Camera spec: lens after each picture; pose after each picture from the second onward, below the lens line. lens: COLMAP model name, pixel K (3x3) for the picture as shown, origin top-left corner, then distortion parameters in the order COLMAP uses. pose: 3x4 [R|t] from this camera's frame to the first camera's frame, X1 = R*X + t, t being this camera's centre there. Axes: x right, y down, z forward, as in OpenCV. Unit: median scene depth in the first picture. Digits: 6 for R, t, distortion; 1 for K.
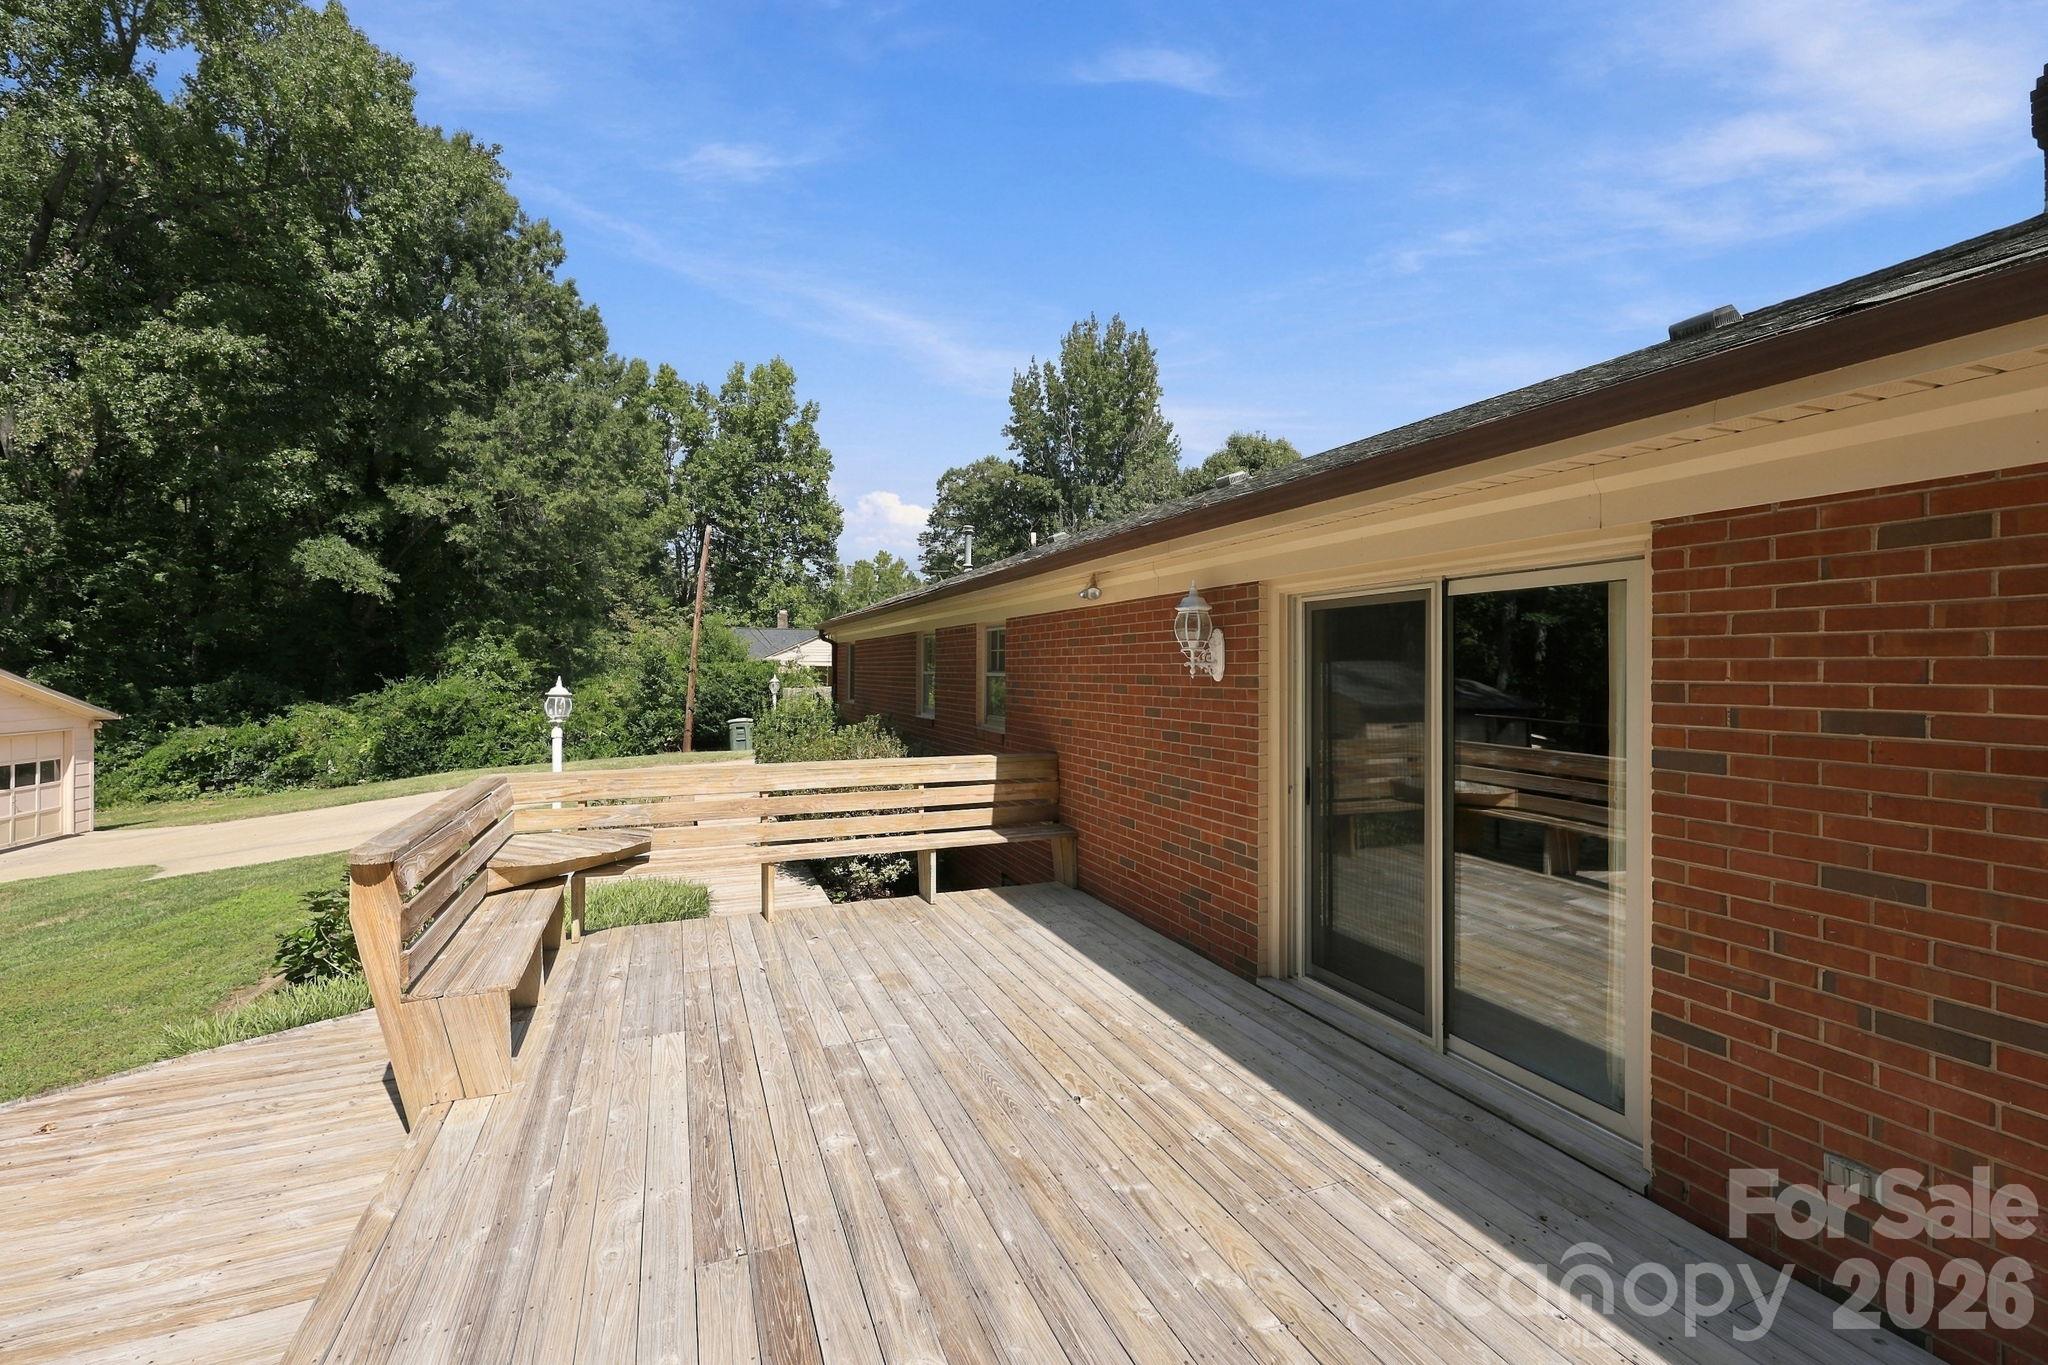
lens RADIAL K [[837.2, 0, 1026.4], [0, 837.2, 675.1], [0, 0, 1]] dist [0.000760, 0.000018]
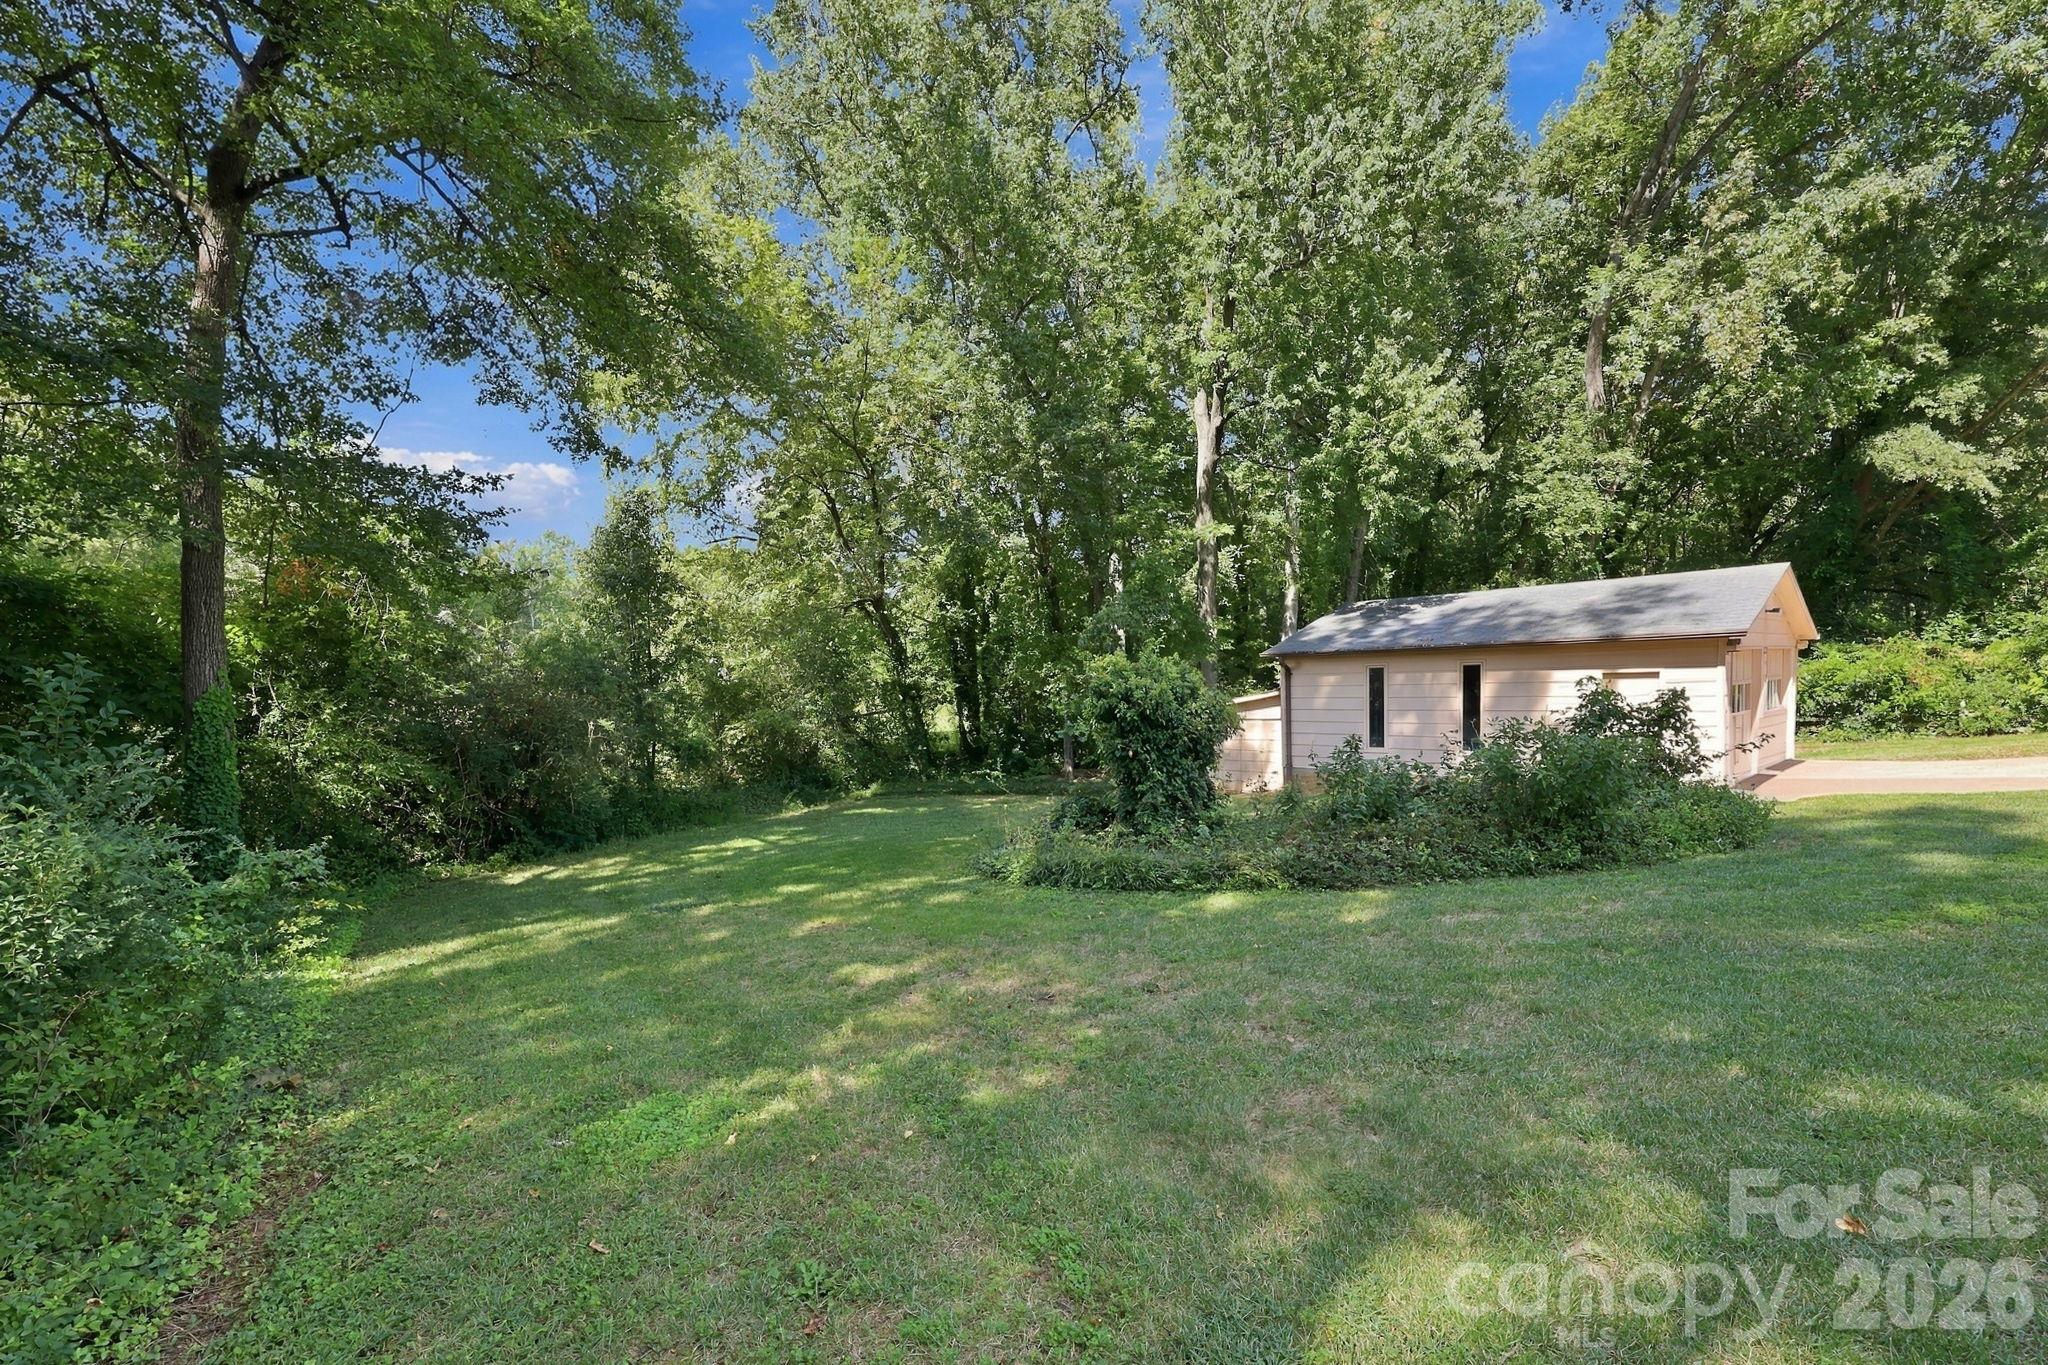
lens RADIAL K [[864.6, 0, 1030.9], [0, 864.6, 745.1], [0, 0, 1]] dist [-0.000786, -0.000239]
pose [[0.423214, 0.056026, -0.904296, -0.413547], [0.026191, 0.996913, 0.074021, 0.052777], [0.905651, -0.055011, 0.420440, -0.118851]]
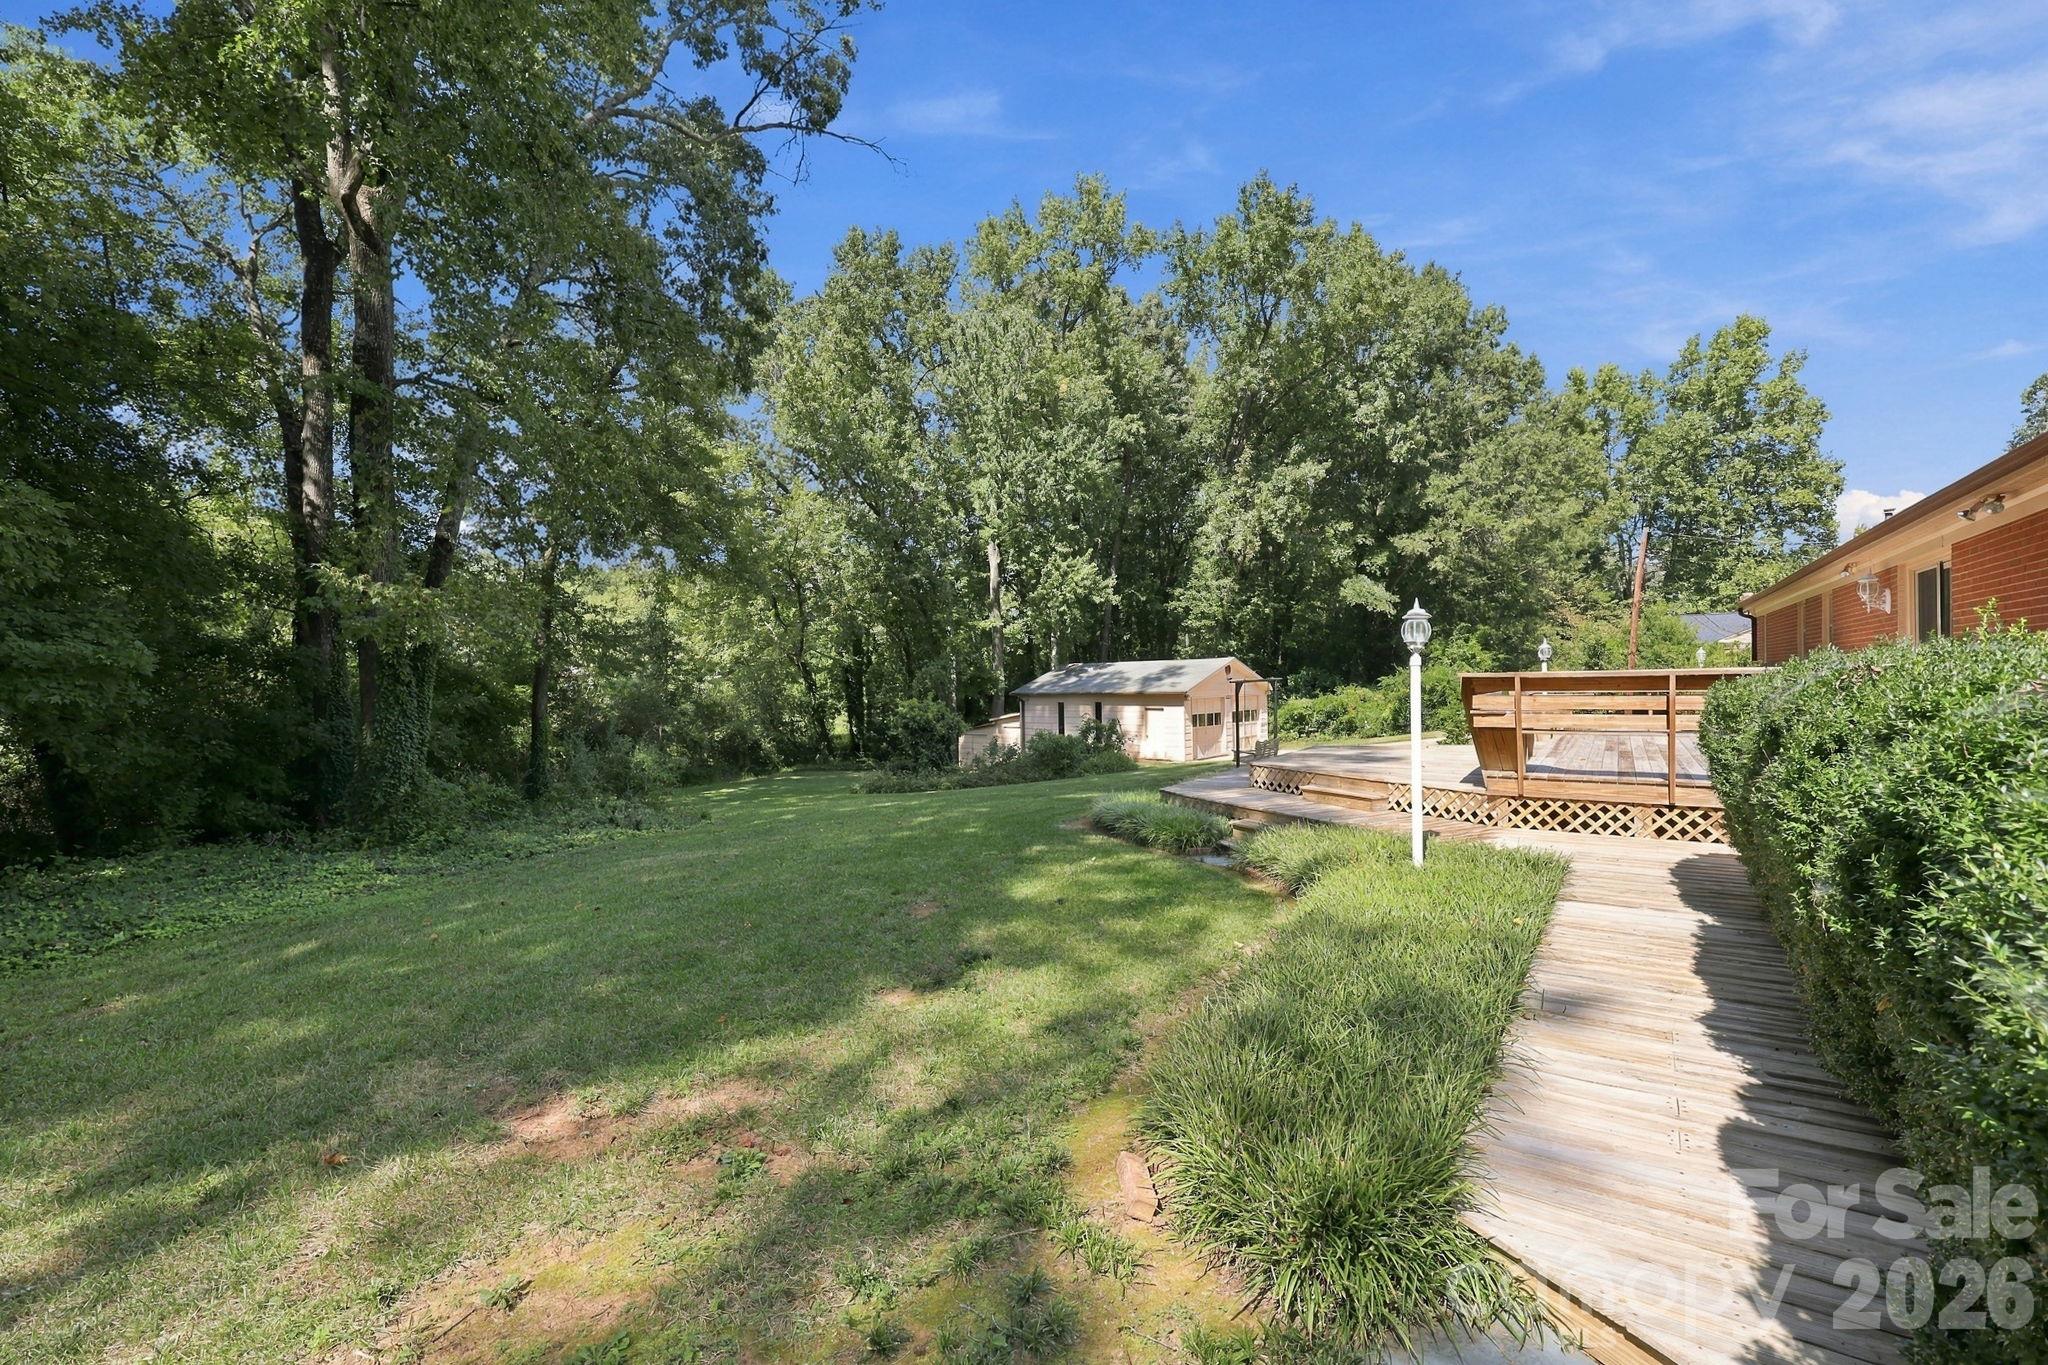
lens RADIAL K [[837.2, 0, 1026.4], [0, 837.2, 675.1], [0, 0, 1]] dist [0.000760, 0.000018]
pose [[0.524788, -0.018263, -0.851037, 0.139262], [0.014457, 0.999817, -0.012541, 0.024440], [0.851110, -0.005722, 0.524956, -0.304516]]
